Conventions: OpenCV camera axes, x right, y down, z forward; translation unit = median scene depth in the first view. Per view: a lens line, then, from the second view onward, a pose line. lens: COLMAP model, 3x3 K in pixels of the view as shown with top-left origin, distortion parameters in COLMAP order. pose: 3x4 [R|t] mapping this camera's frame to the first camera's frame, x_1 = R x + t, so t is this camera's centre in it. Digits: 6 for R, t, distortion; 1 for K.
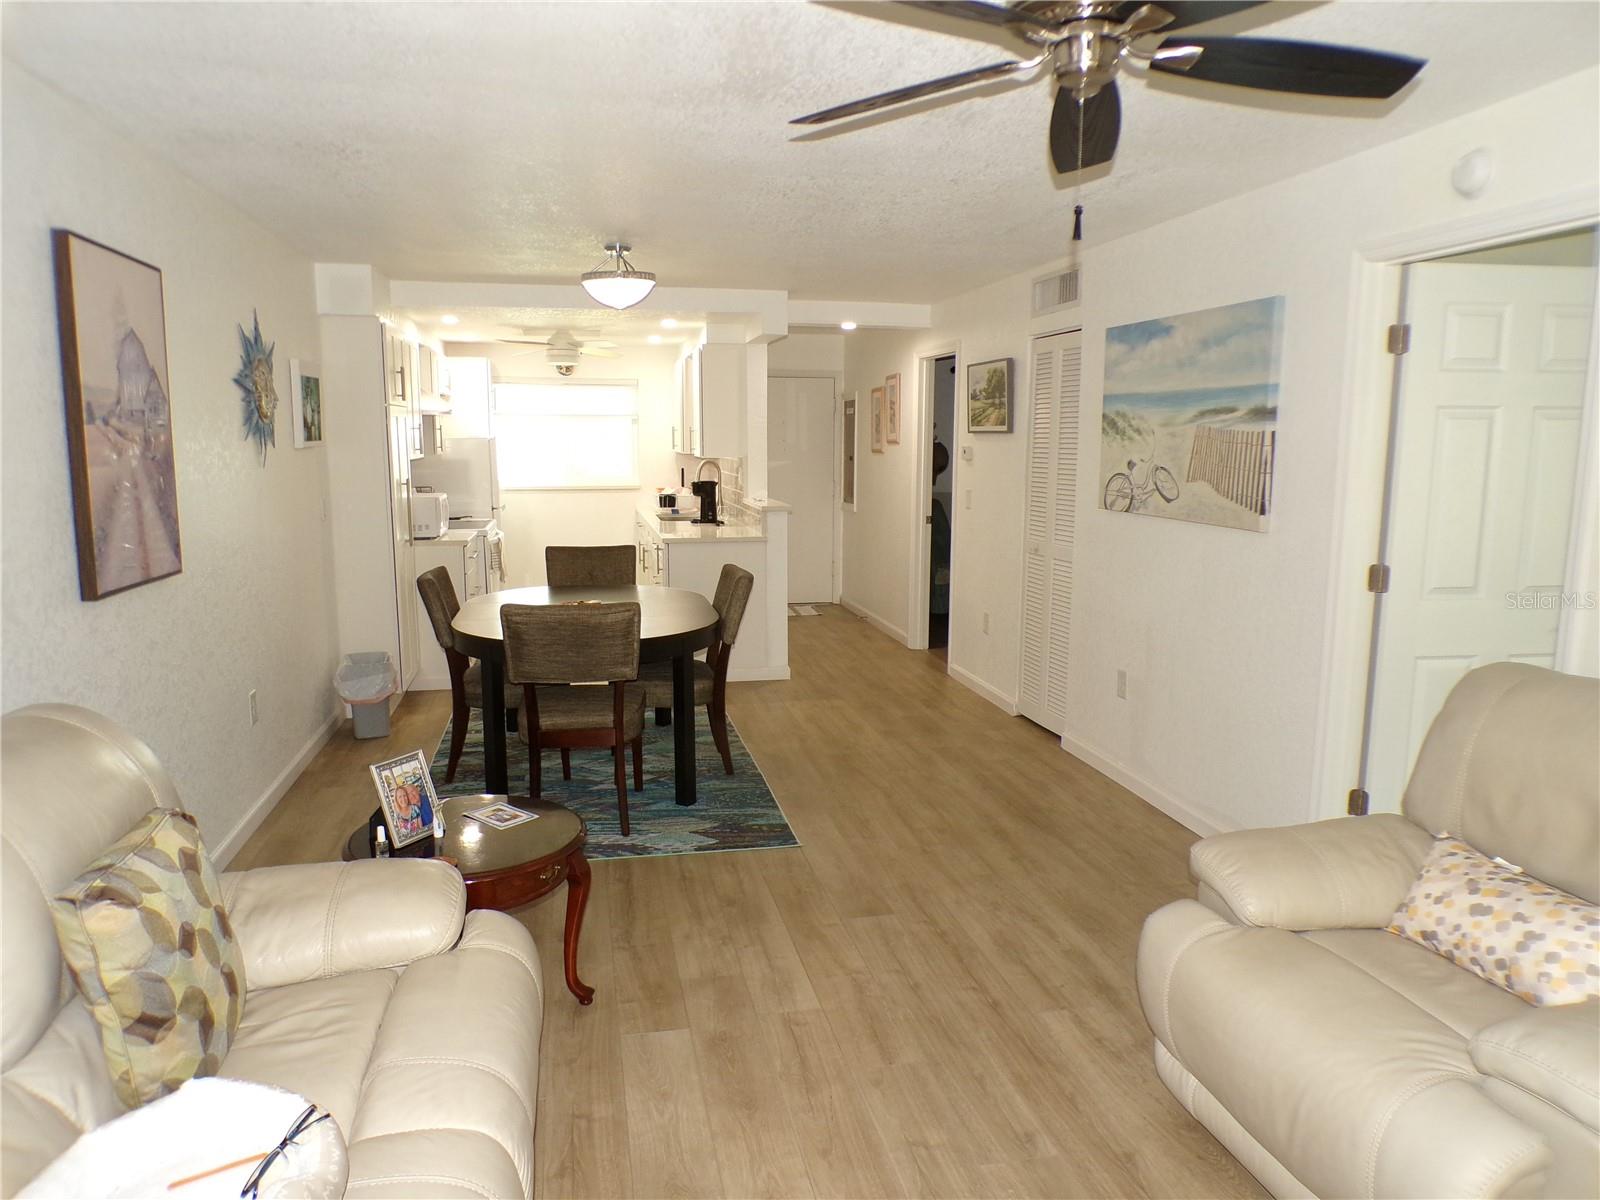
lens RADIAL K [[1084.8, 0, 791.2], [0, 1084.8, 605.1], [0, 0, 1]] dist [-0.044011, 0.023429]
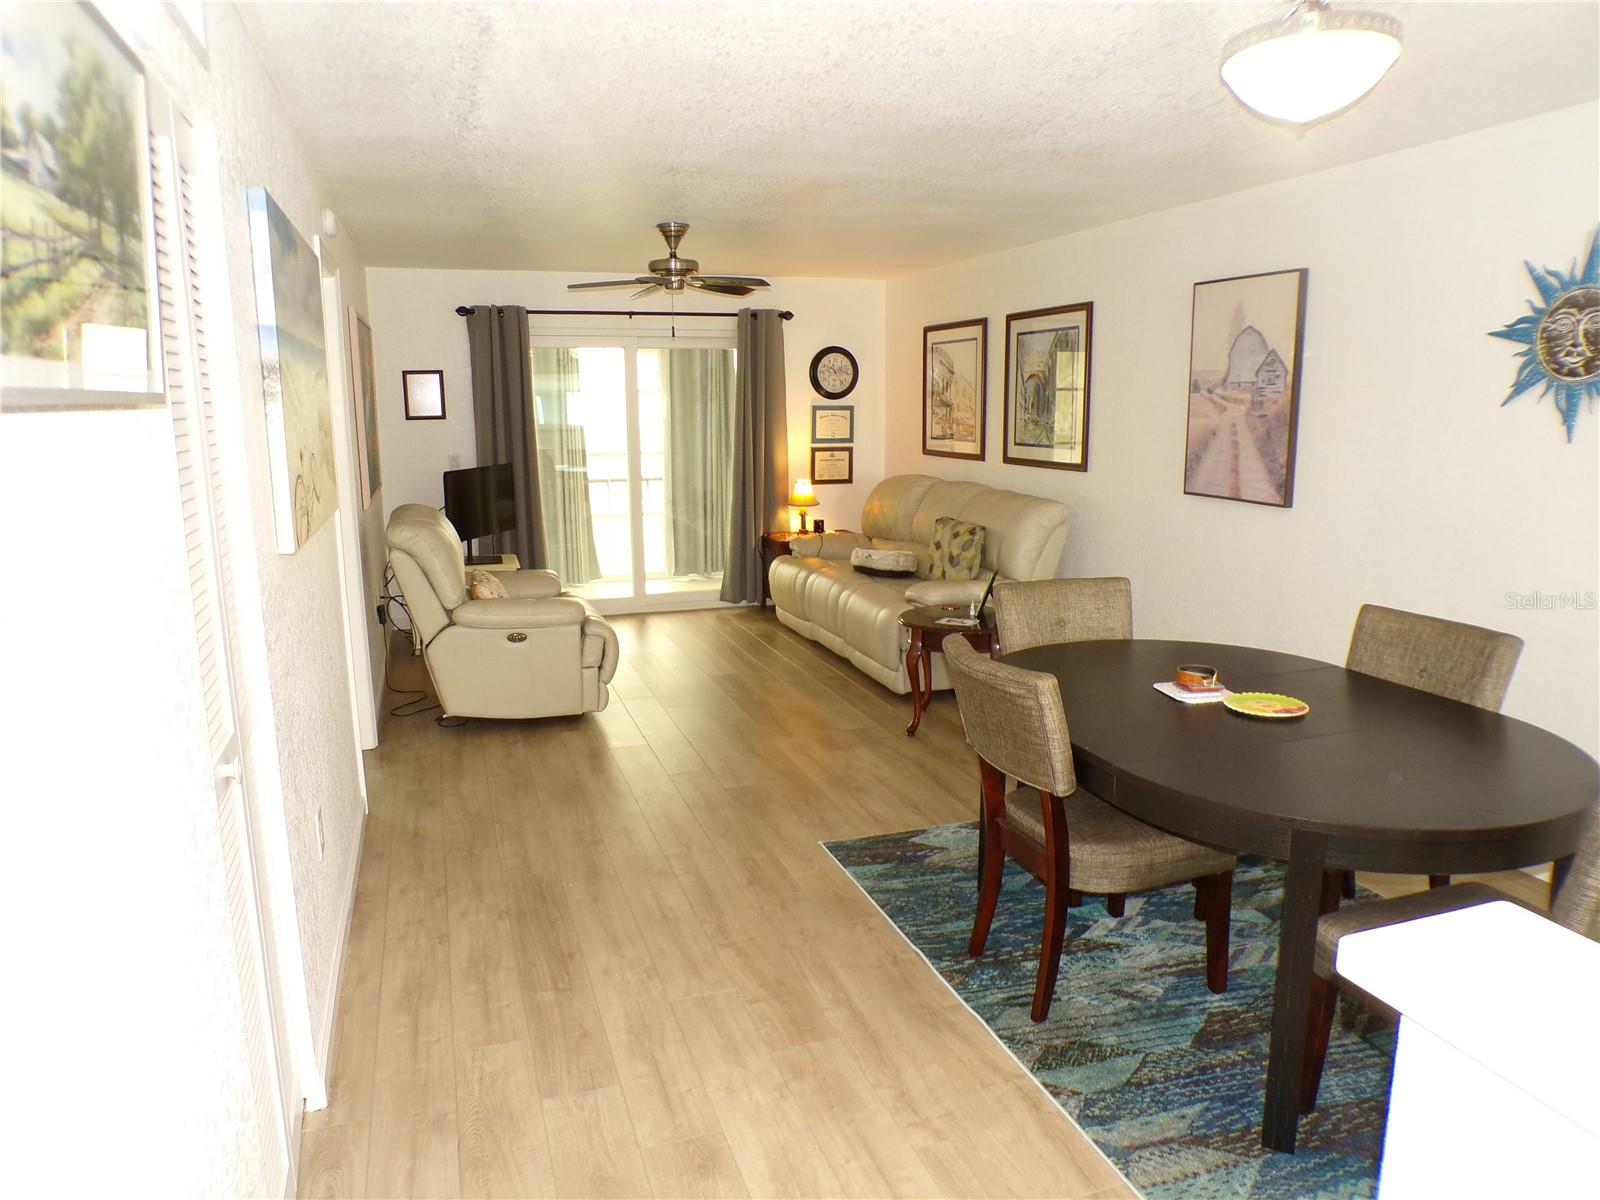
lens RADIAL K [[1084.8, 0, 798.4], [0, 1084.8, 599.5], [0, 0, 1]] dist [-0.044011, 0.023429]
pose [[-0.991980, 0.030524, -0.122653, 0.113611], [-0.011300, 0.945098, 0.326590, -0.235669], [0.125888, 0.325357, -0.937174, 1.508812]]
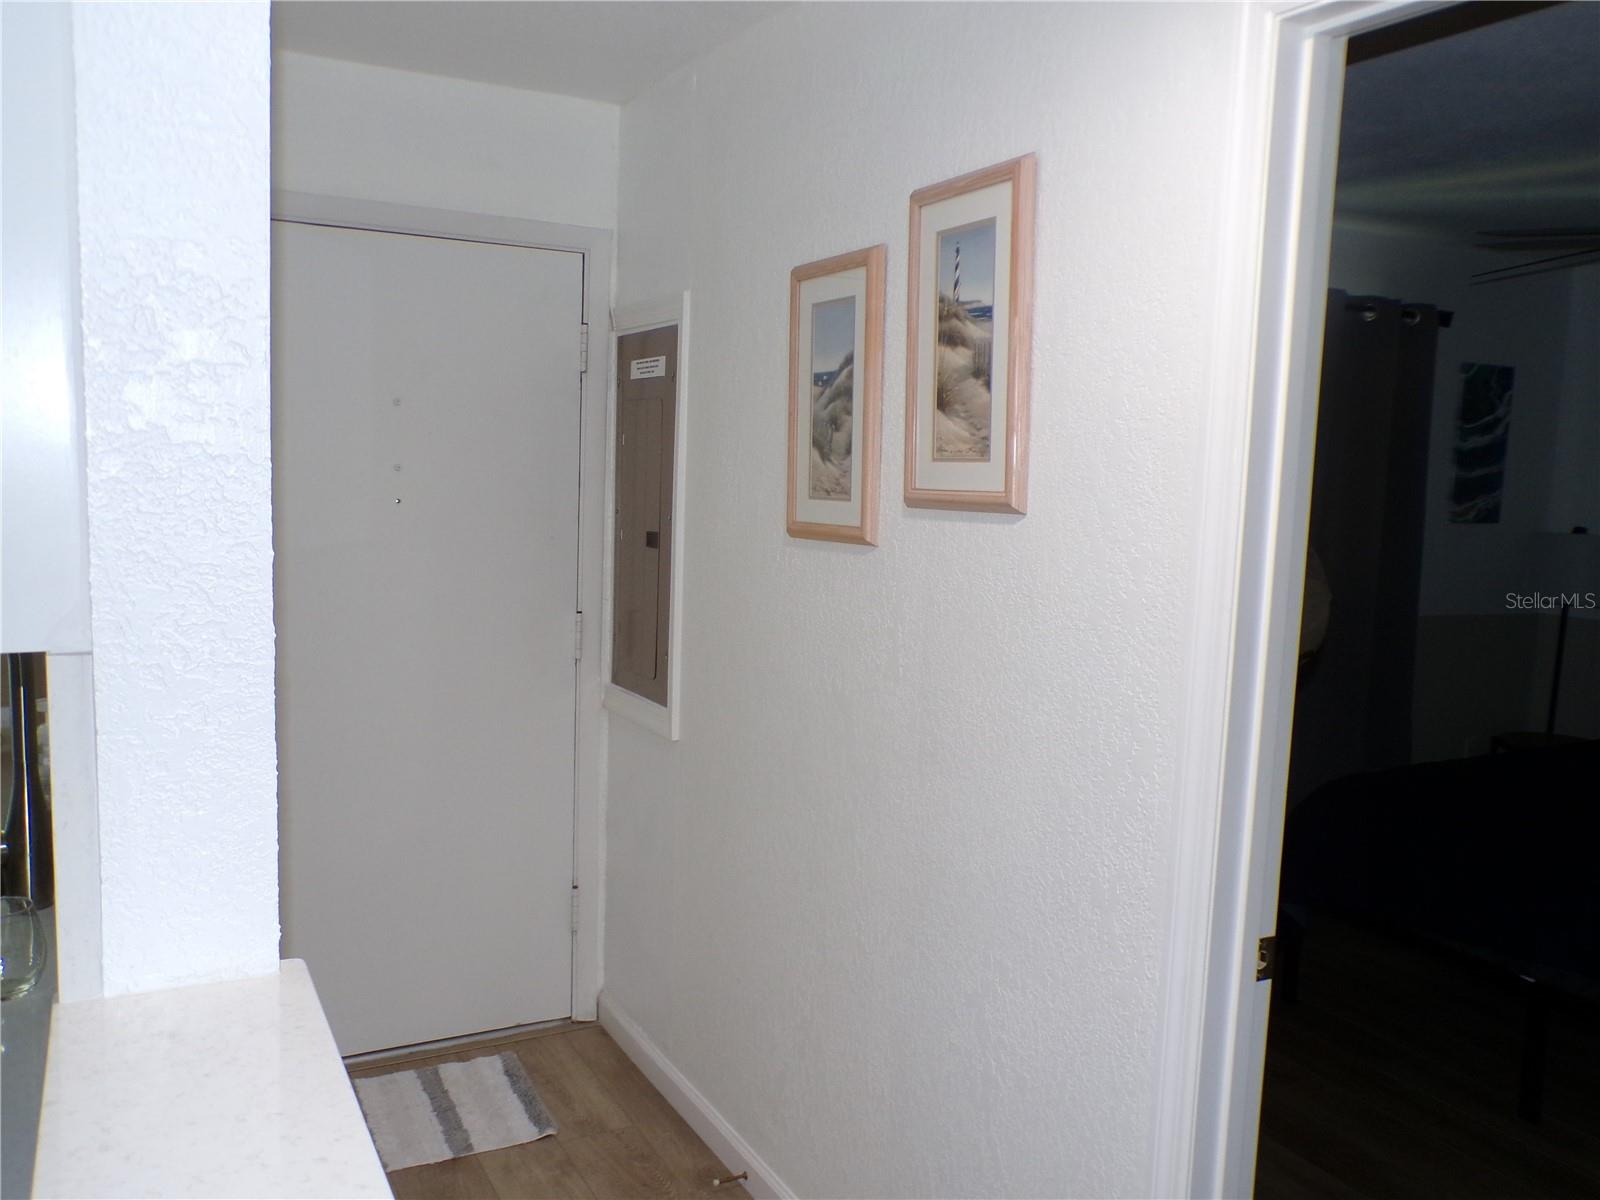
lens RADIAL K [[1301.1, 0, 800.1], [0, 1301.1, 600.0], [0, 0, 1]] dist [0.004412, 0.000482]
pose [[0.953951, -0.003146, 0.299946, -0.016428], [0.014651, 0.999240, -0.036115, -0.205438], [-0.299604, 0.038846, 0.953272, 1.282728]]
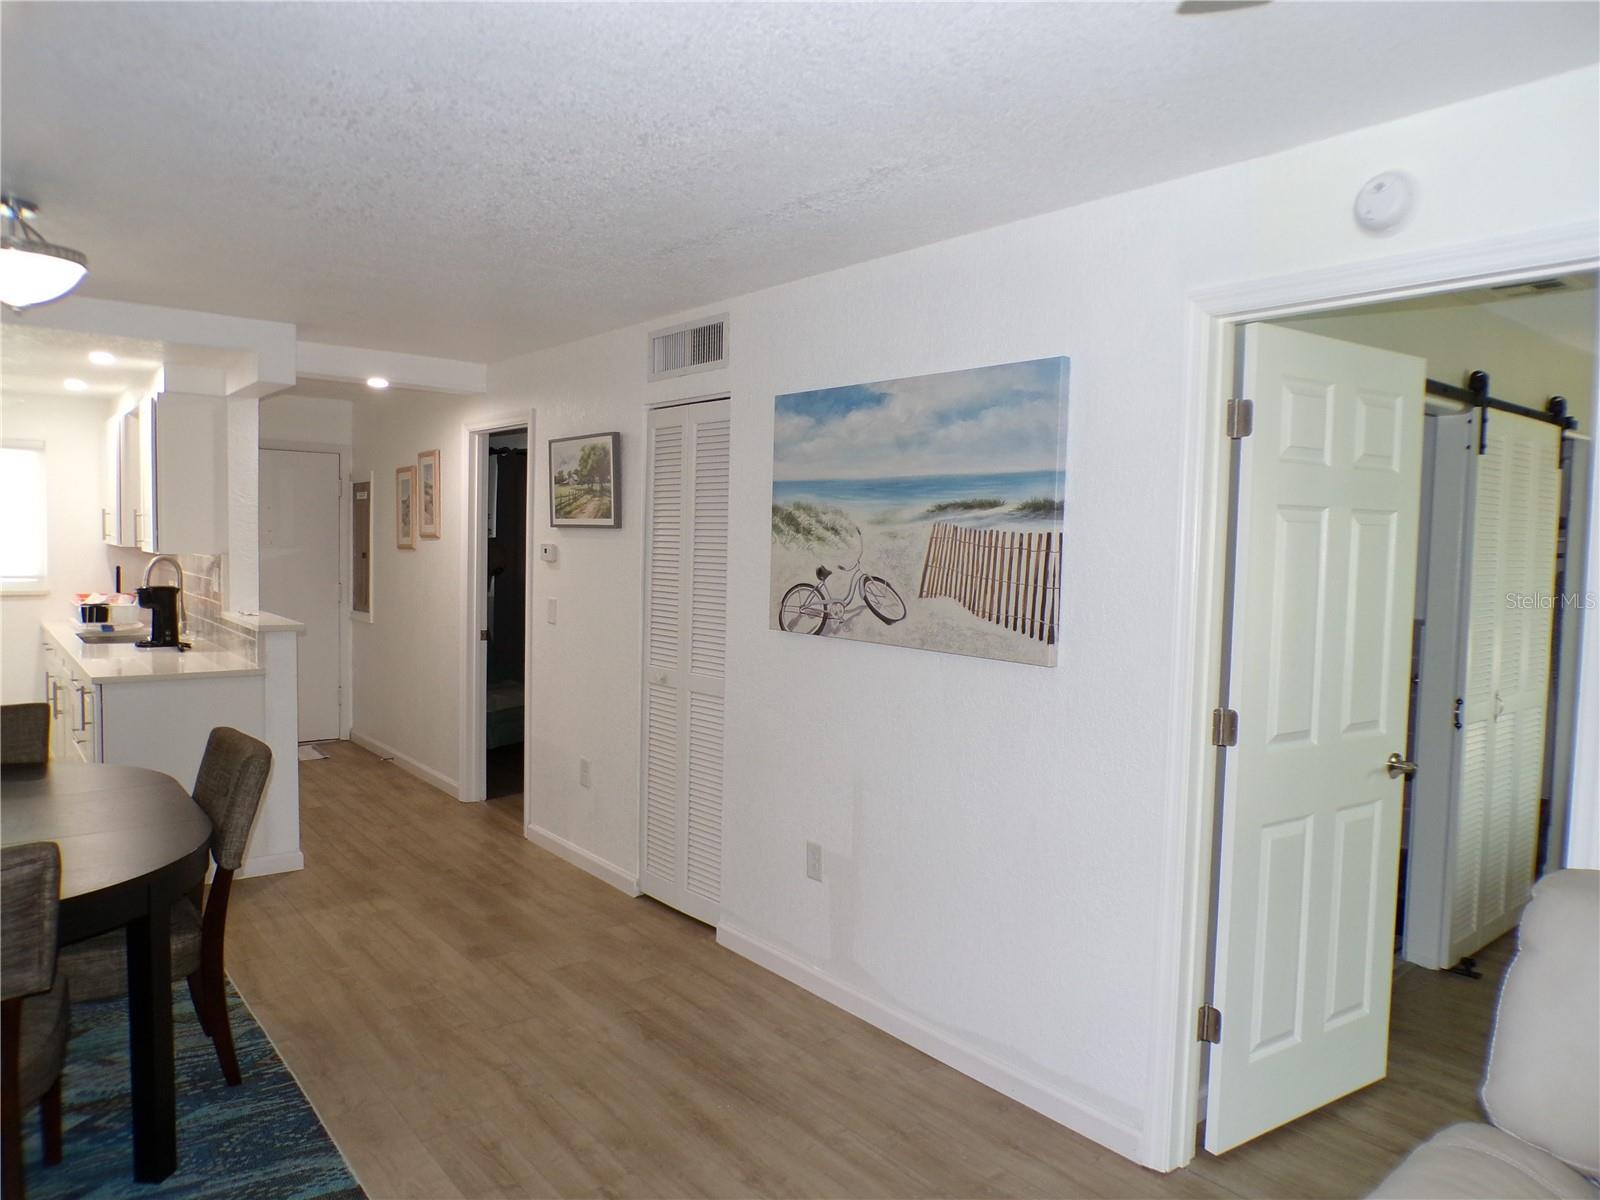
lens RADIAL K [[1084.8, 0, 795.6], [0, 1084.8, 602.3], [0, 0, 1]] dist [-0.044011, 0.023429]
pose [[0.888539, -0.008255, 0.458726, -0.049628], [0.049309, 0.995765, -0.077591, -0.048007], [-0.456143, 0.091562, 0.885184, 0.314221]]
